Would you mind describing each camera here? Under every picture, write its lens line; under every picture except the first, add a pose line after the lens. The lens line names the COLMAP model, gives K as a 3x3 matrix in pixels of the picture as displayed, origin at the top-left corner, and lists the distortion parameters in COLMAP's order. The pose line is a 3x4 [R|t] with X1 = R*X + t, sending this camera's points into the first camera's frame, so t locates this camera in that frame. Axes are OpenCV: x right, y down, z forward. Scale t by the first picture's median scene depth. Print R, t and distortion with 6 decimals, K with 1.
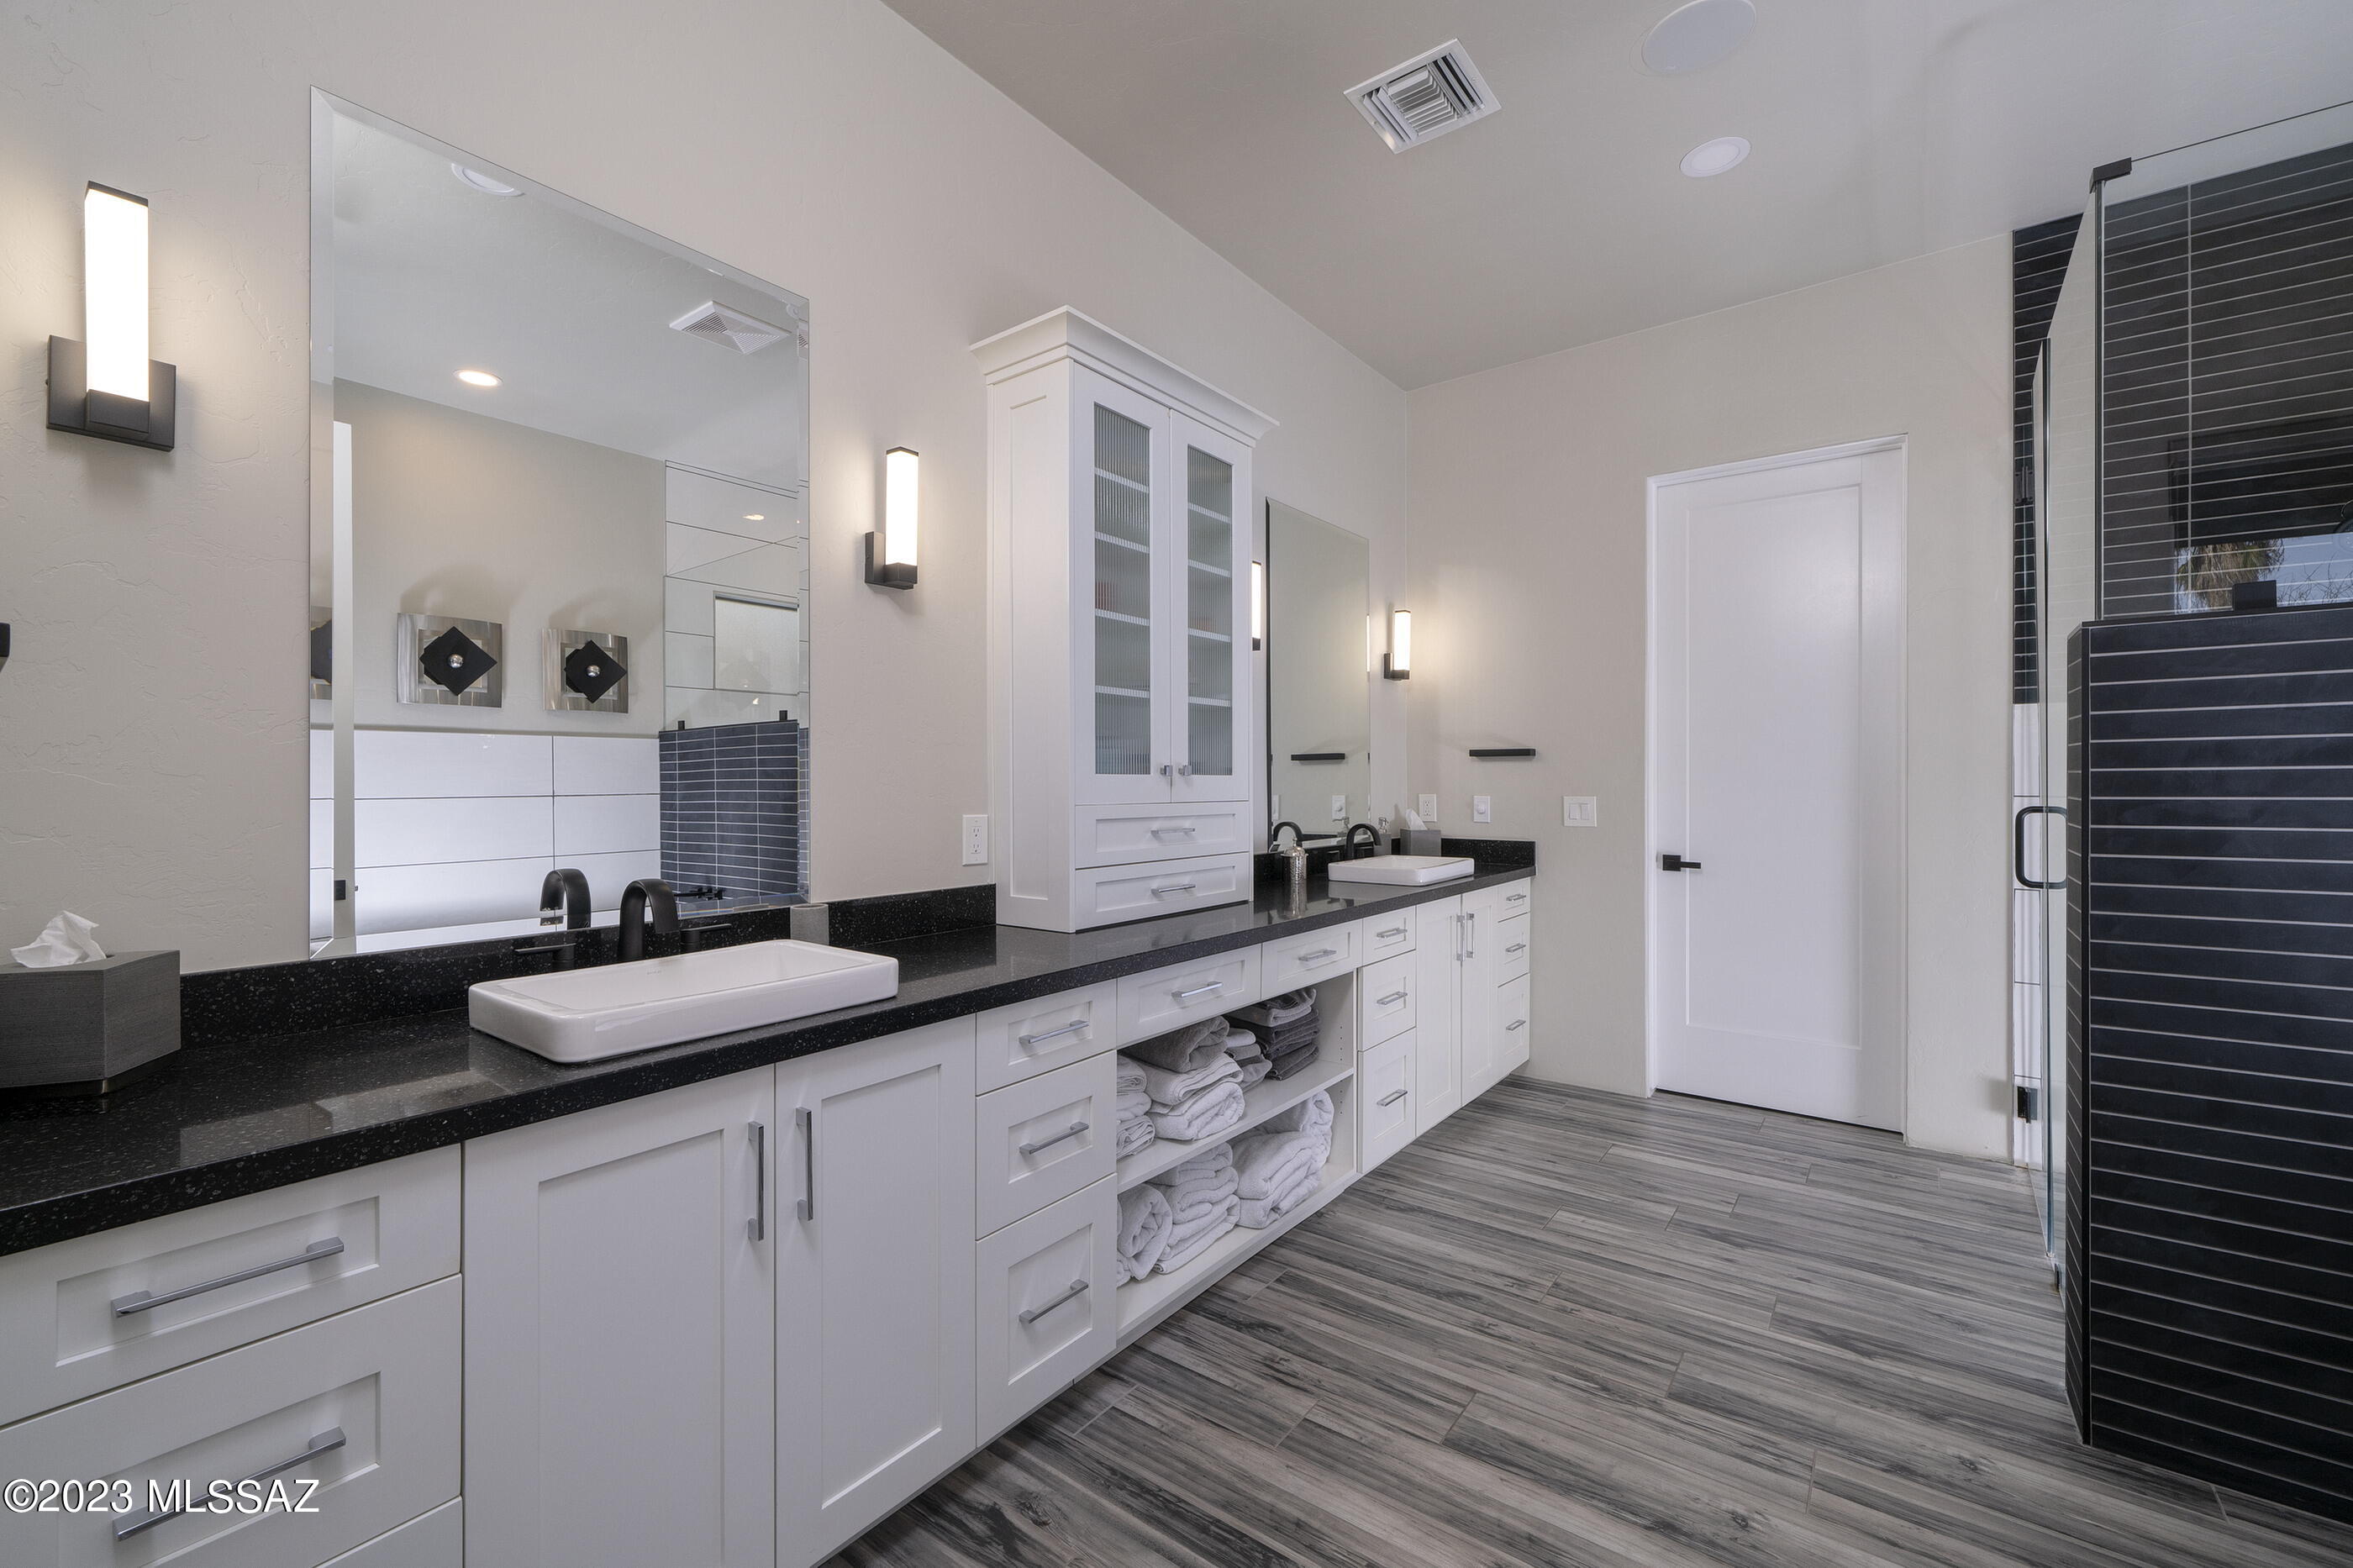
lens RADIAL K [[978.9, 0, 1172.8], [0, 978.9, 779.5], [0, 0, 1]] dist [-0.000886, -0.000148]
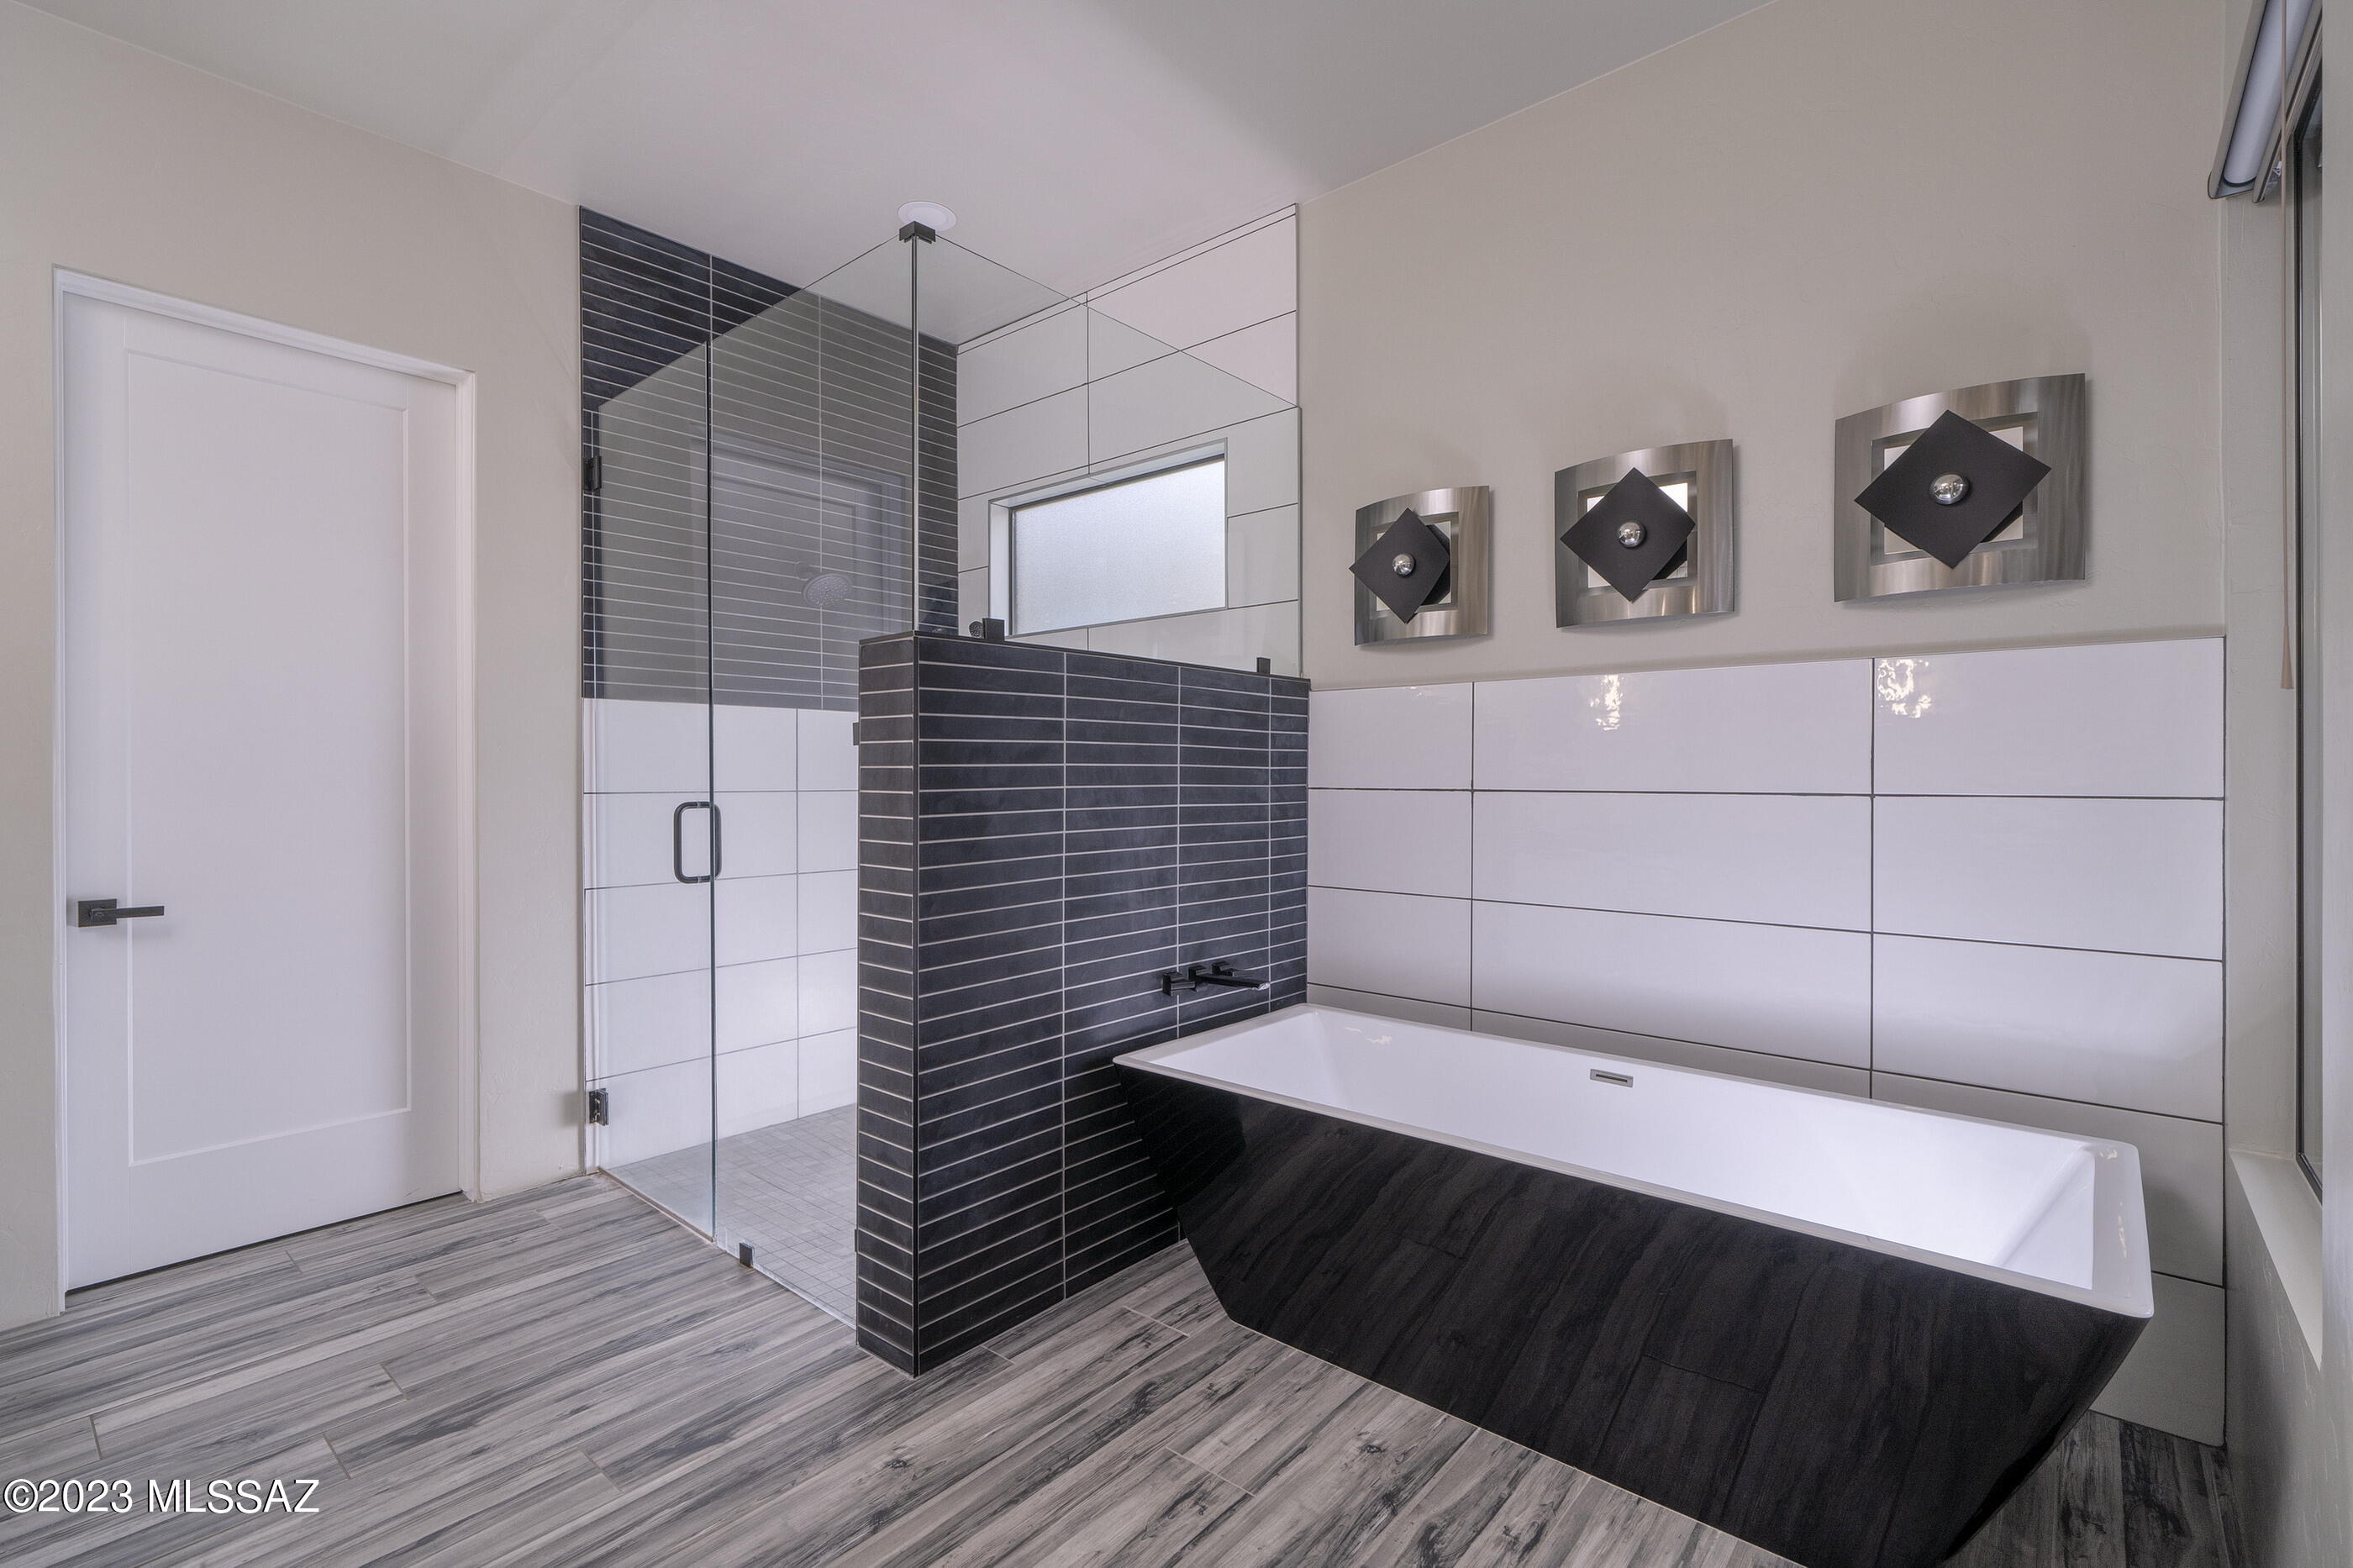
lens RADIAL K [[1025.1, 0, 1173.5], [0, 1025.1, 777.1], [0, 0, 1]] dist [0.003580, 0.000521]
pose [[0.073435, -0.002815, 0.997296, -0.134466], [0.003498, 0.999991, 0.002565, 0.000850], [-0.997294, 0.003300, 0.073445, 0.425235]]
